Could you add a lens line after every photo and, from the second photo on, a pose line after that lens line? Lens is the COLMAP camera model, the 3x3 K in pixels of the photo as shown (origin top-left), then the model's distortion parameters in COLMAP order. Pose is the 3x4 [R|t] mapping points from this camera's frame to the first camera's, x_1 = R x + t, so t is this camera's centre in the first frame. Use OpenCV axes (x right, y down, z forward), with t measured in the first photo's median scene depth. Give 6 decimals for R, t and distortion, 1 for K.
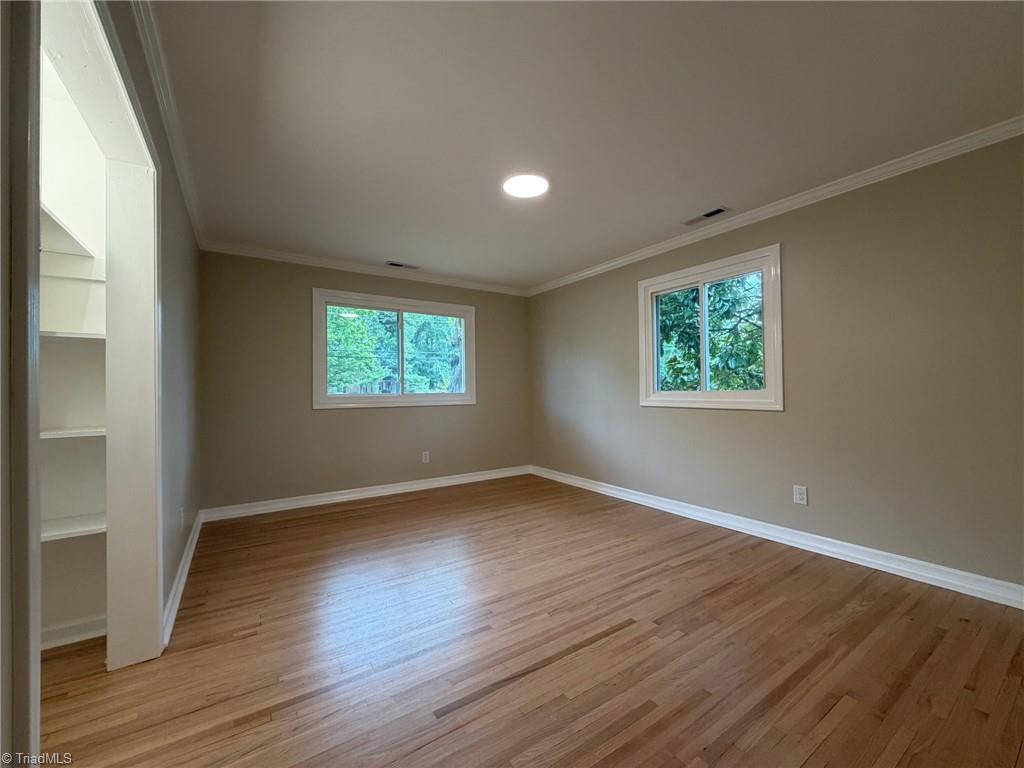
lens RADIAL K [[408.3, 0, 509.8], [0, 408.3, 385.4], [0, 0, 1]] dist [0.000360, 0.000553]
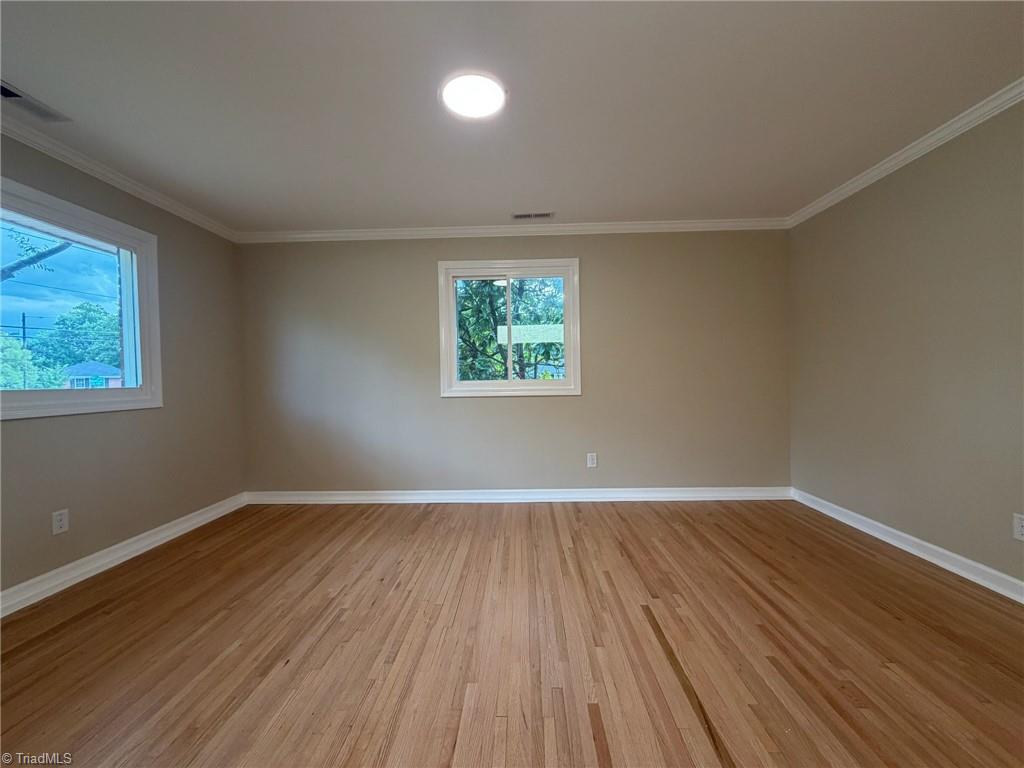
lens RADIAL K [[408.3, 0, 509.8], [0, 408.3, 385.4], [0, 0, 1]] dist [0.000360, 0.000553]
pose [[0.579402, -0.014346, 0.814916, -0.466510], [0.001972, 0.999867, 0.016200, 0.012911], [-0.815040, -0.007779, 0.579353, 0.465634]]
